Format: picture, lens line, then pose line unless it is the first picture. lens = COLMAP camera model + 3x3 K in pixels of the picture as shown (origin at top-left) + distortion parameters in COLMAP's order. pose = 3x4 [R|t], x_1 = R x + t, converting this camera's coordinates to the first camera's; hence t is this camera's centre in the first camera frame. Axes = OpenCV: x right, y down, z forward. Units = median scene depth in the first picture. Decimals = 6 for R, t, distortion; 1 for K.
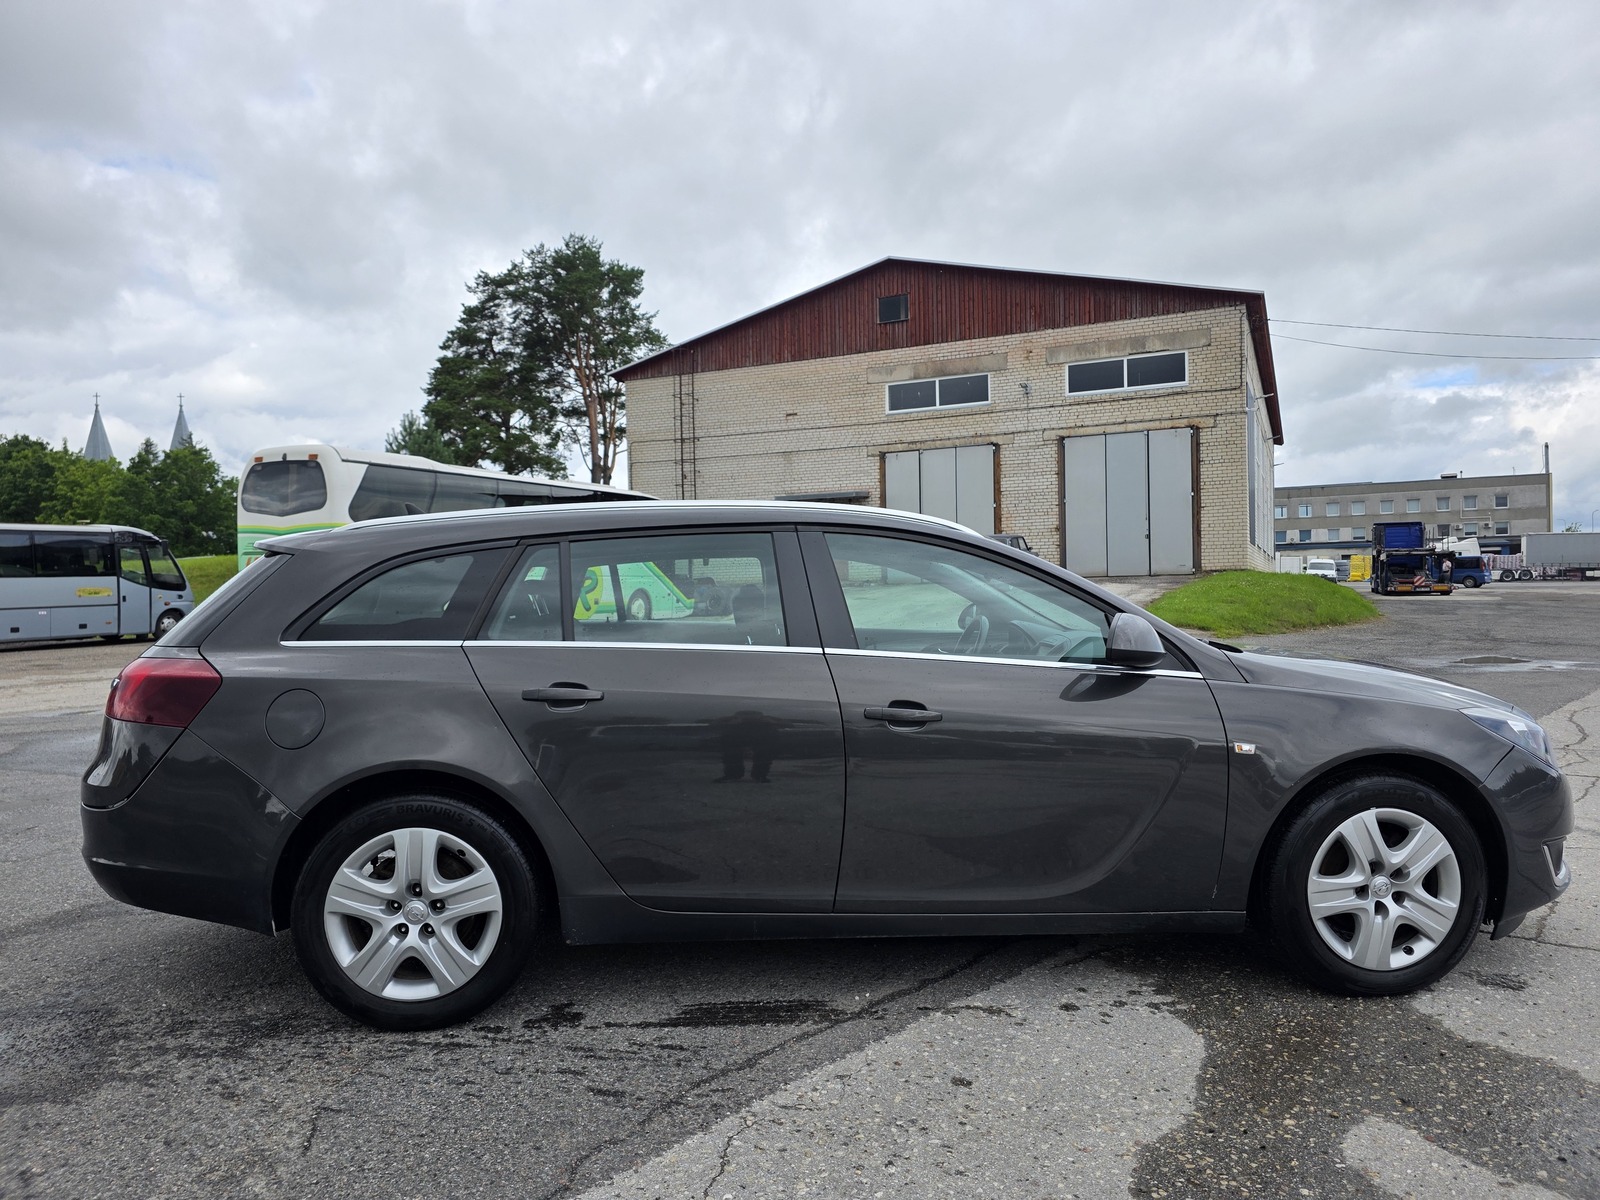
lens RADIAL K [[1091.0, 0, 806.9], [0, 1091.0, 591.7], [0, 0, 1]] dist [0.047155, -0.038083]
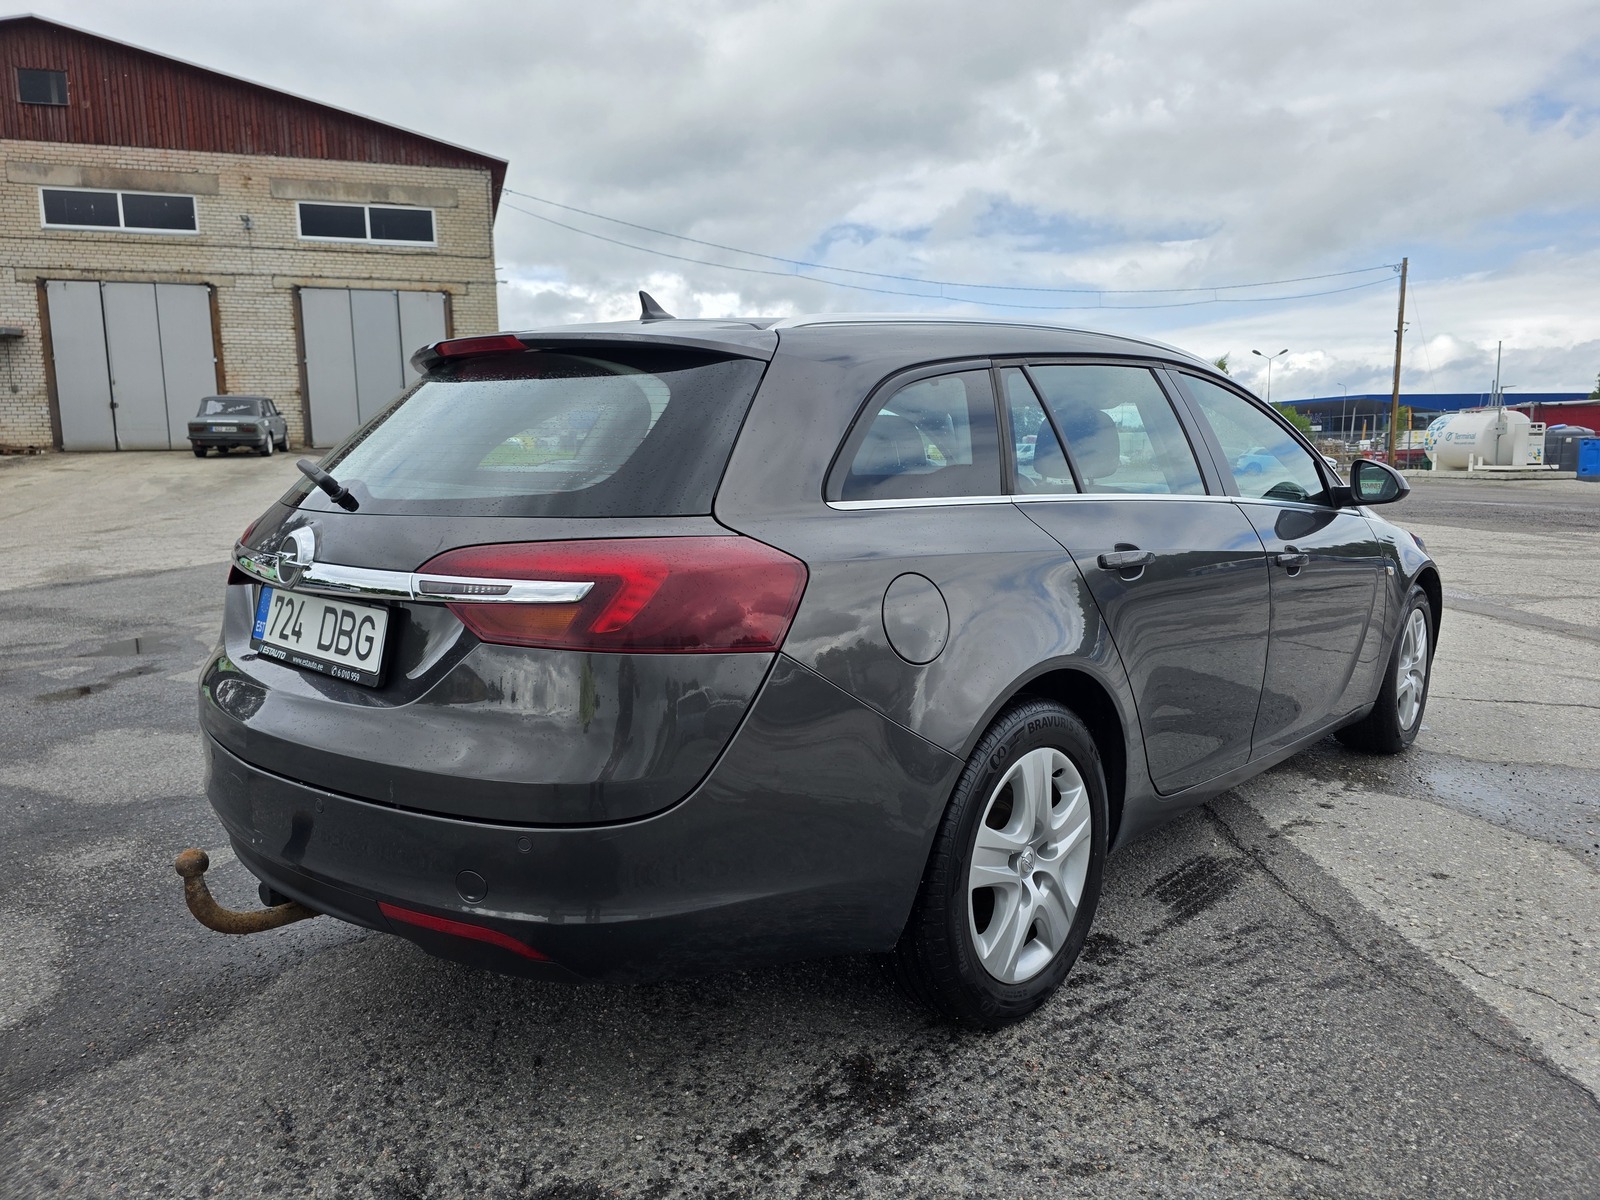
lens RADIAL K [[1091.0, 0, 806.9], [0, 1091.0, 591.7], [0, 0, 1]] dist [0.047155, -0.038083]
pose [[0.719241, -0.078128, 0.690354, -0.105025], [0.000017, 0.993659, 0.112435, 0.002929], [-0.694761, -0.080856, 0.714682, 0.064620]]
